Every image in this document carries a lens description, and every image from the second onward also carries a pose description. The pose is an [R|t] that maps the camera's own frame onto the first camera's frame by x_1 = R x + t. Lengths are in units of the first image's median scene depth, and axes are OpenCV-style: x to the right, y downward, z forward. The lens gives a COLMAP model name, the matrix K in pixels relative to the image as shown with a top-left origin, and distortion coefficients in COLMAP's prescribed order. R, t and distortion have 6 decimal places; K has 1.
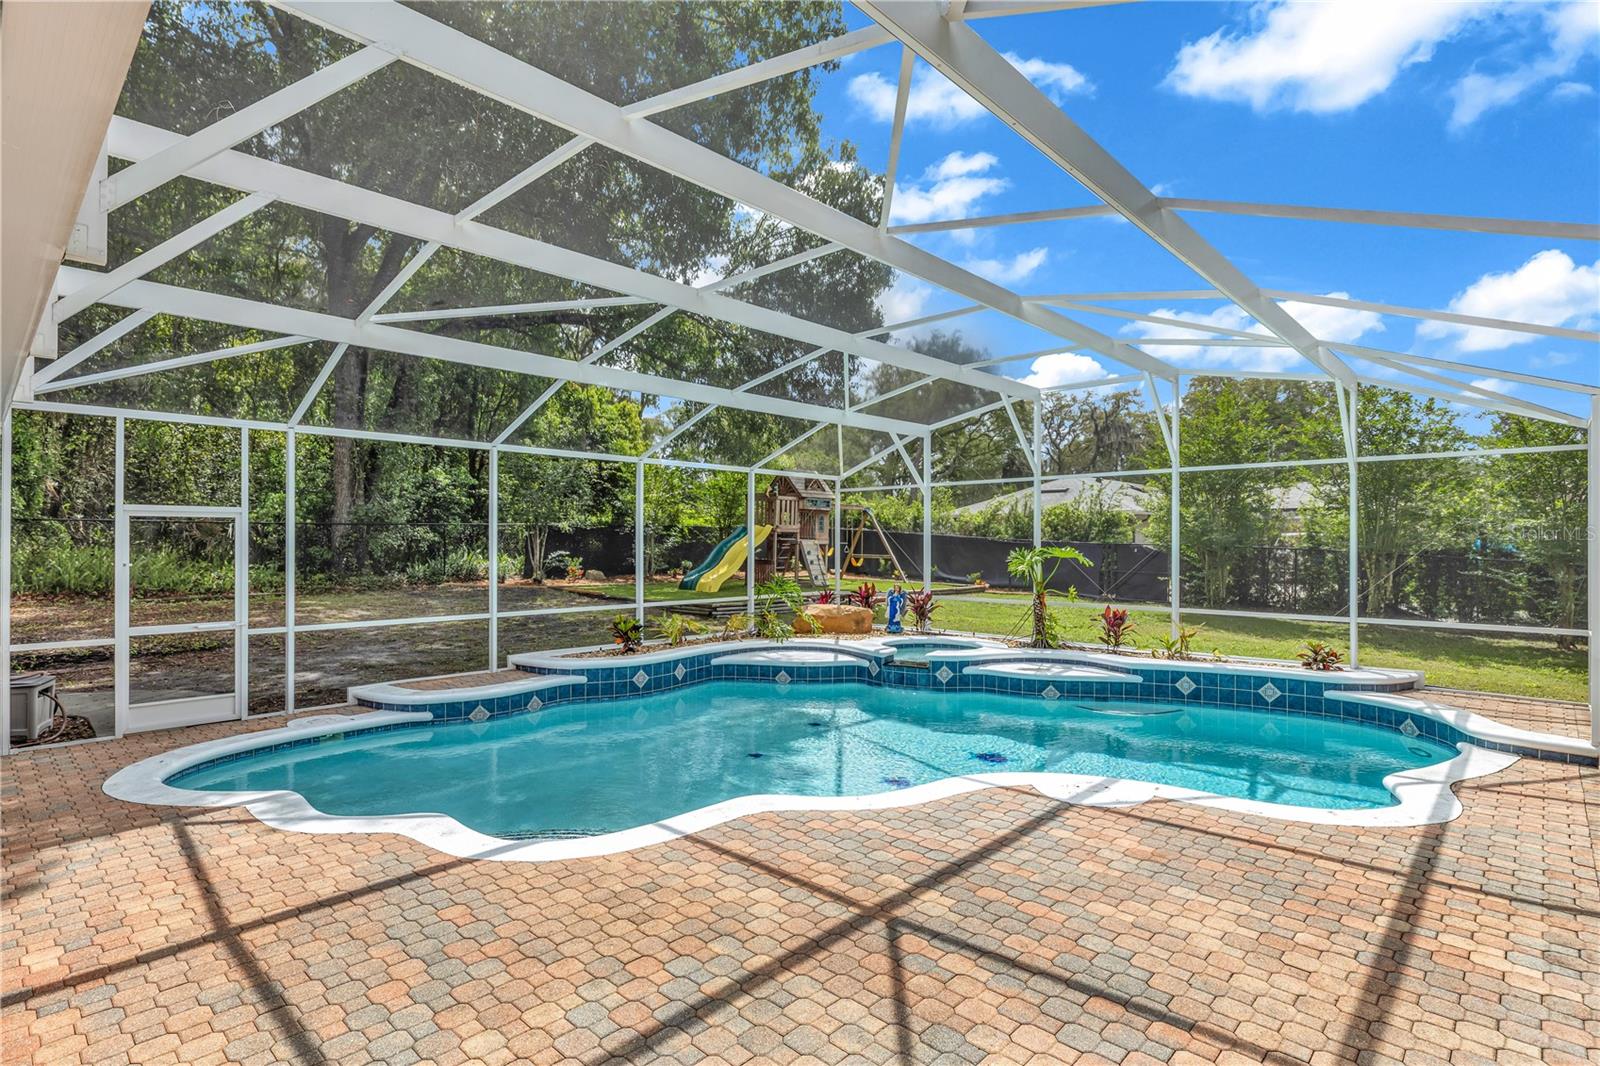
lens RADIAL K [[792.6, 0, 800.0], [0, 792.6, 533.0], [0, 0, 1]] dist [-0.001975, 0.000695]
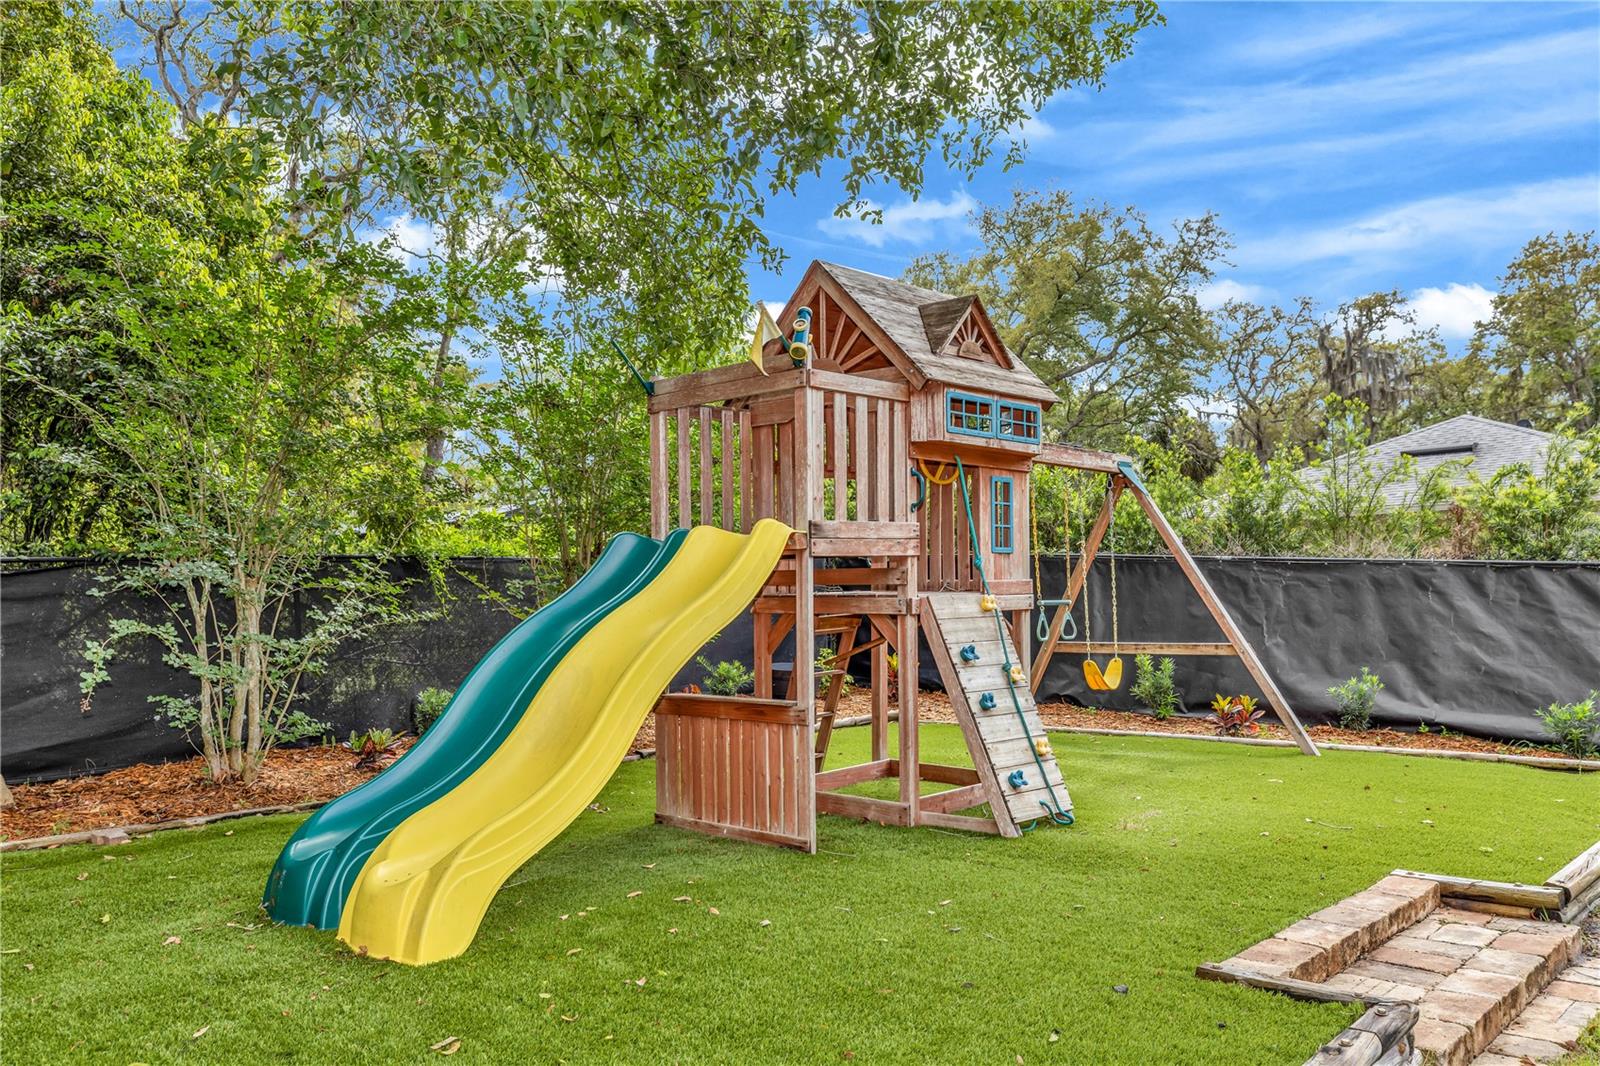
lens RADIAL K [[1334.4, 0, 800.0], [0, 1334.4, 533.0], [0, 0, 1]] dist [0.000072, -0.000137]
pose [[0.998447, -0.041371, 0.037299, -0.042445], [0.043012, 0.998092, -0.044307, 0.006766], [-0.035394, 0.045842, 0.998321, 0.653484]]
